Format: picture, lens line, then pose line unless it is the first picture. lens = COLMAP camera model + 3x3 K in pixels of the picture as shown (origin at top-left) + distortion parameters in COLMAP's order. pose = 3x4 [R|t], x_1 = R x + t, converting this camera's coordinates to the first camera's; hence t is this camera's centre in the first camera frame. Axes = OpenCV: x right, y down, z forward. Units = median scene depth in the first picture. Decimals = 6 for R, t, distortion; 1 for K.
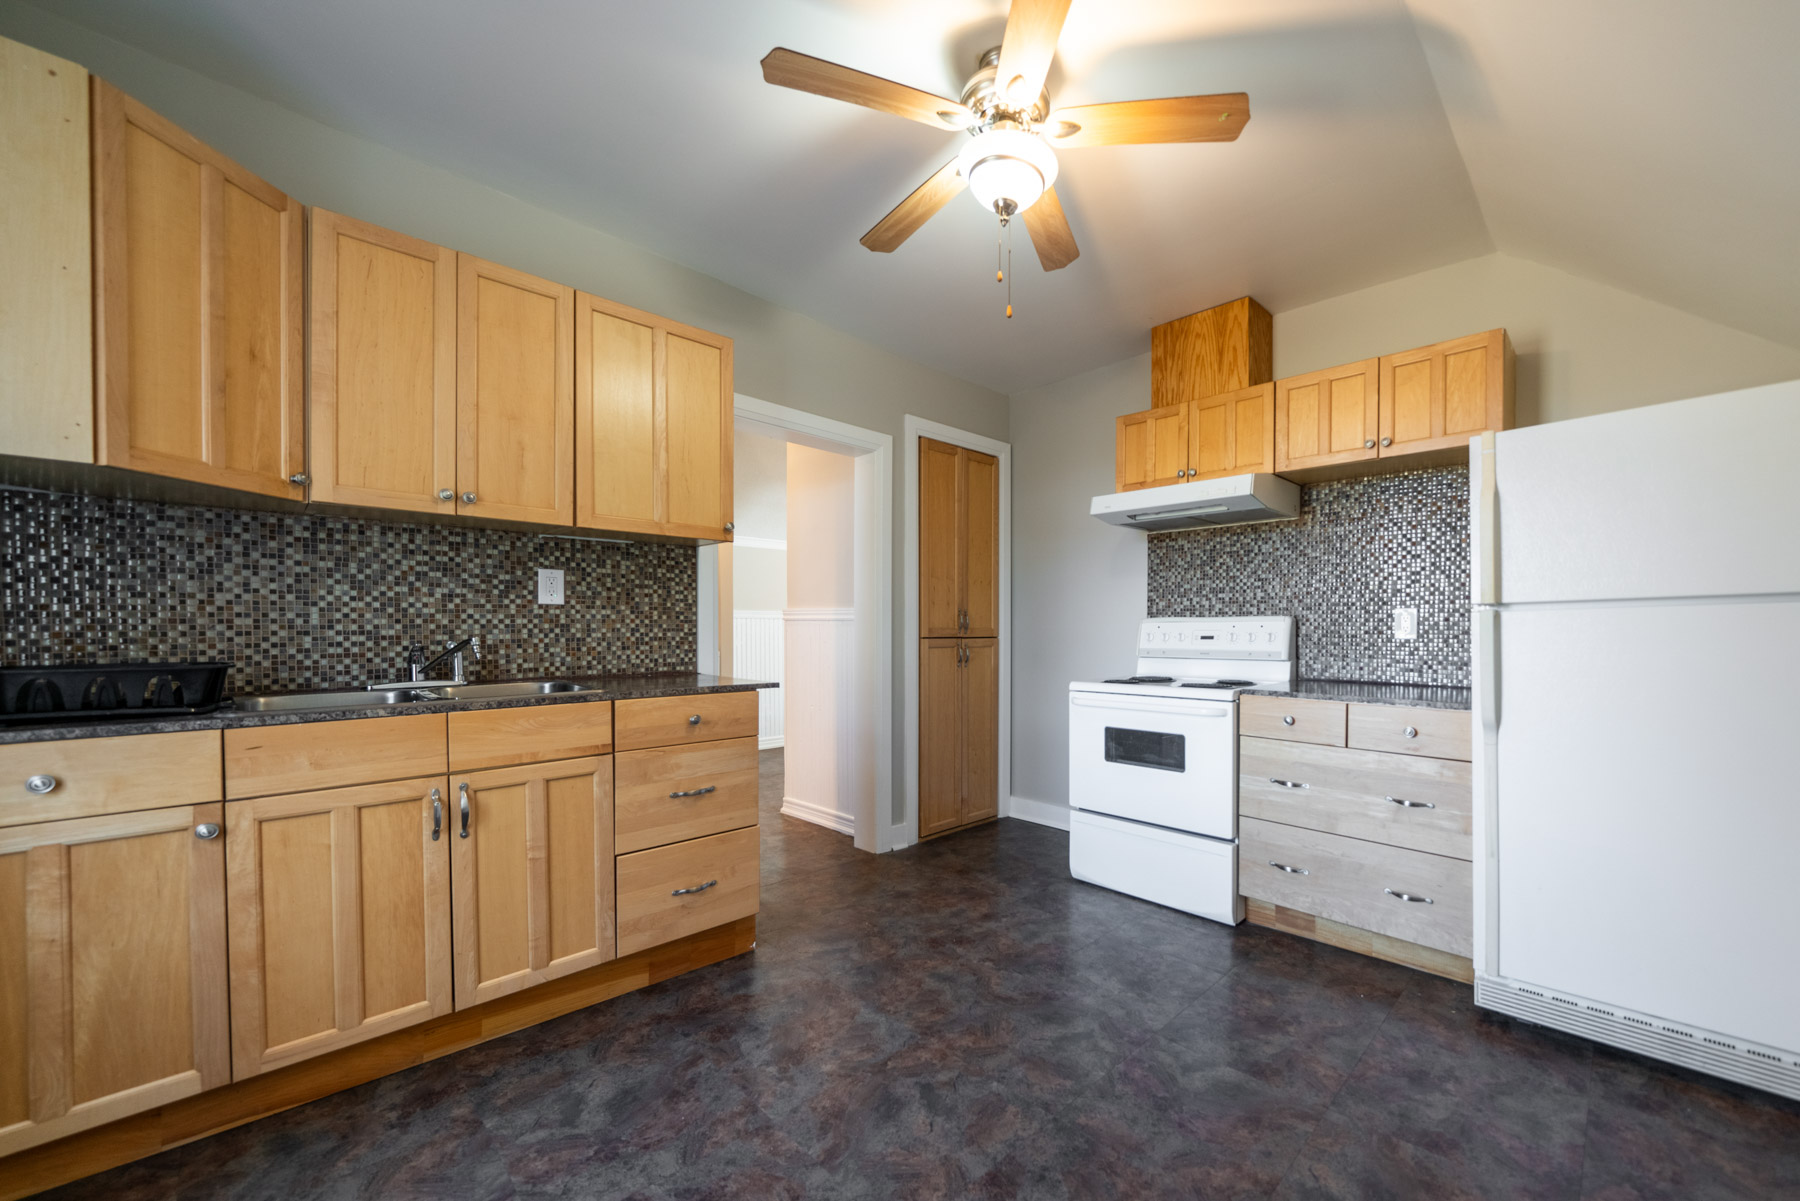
lens RADIAL K [[661.5, 0, 896.9], [0, 661.5, 627.4], [0, 0, 1]] dist [-0.001174, -0.000164]
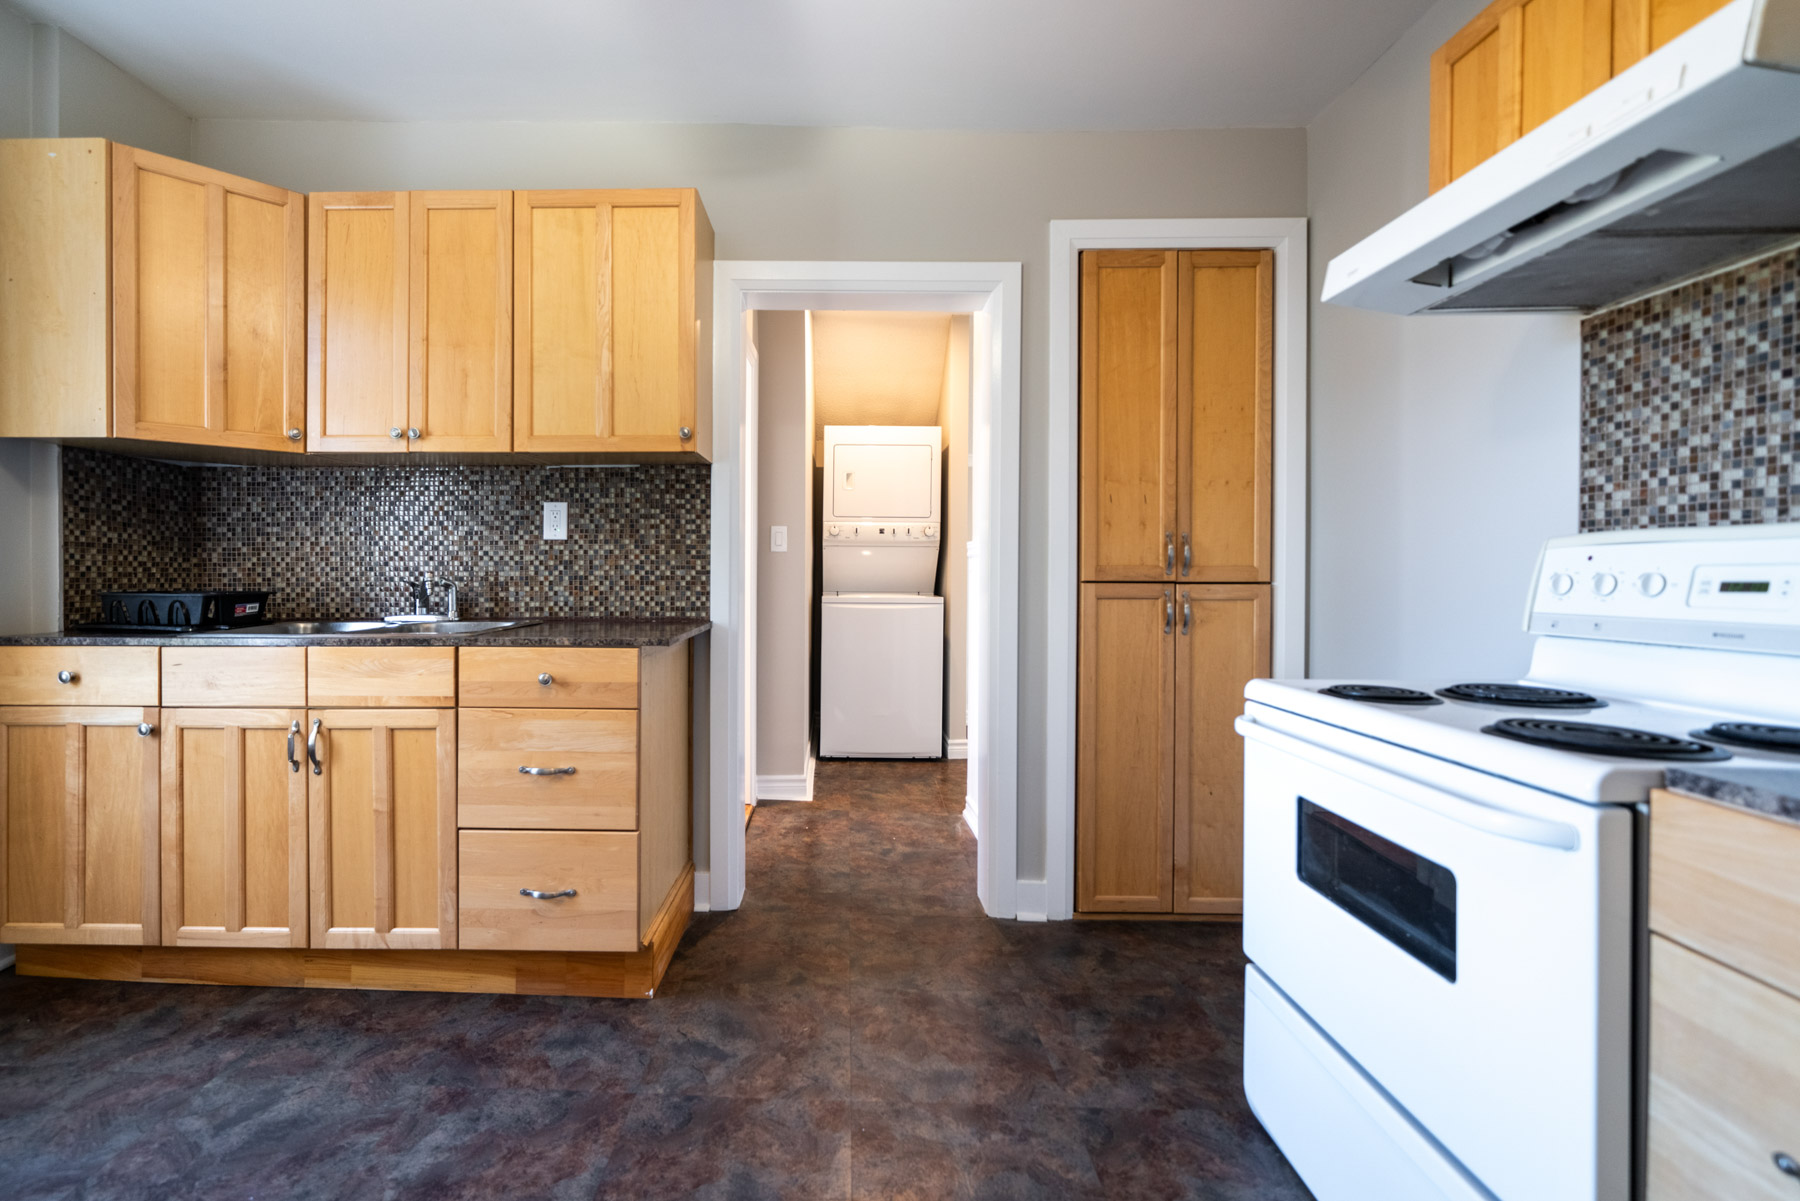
lens RADIAL K [[712.7, 0, 893.2], [0, 712.7, 569.5], [0, 0, 1]] dist [0.000446, 0.000150]
pose [[0.734085, -0.002359, -0.679054, 0.535080], [-0.001296, 0.999987, -0.004875, 0.012168], [0.679057, 0.004459, 0.734072, 0.611543]]
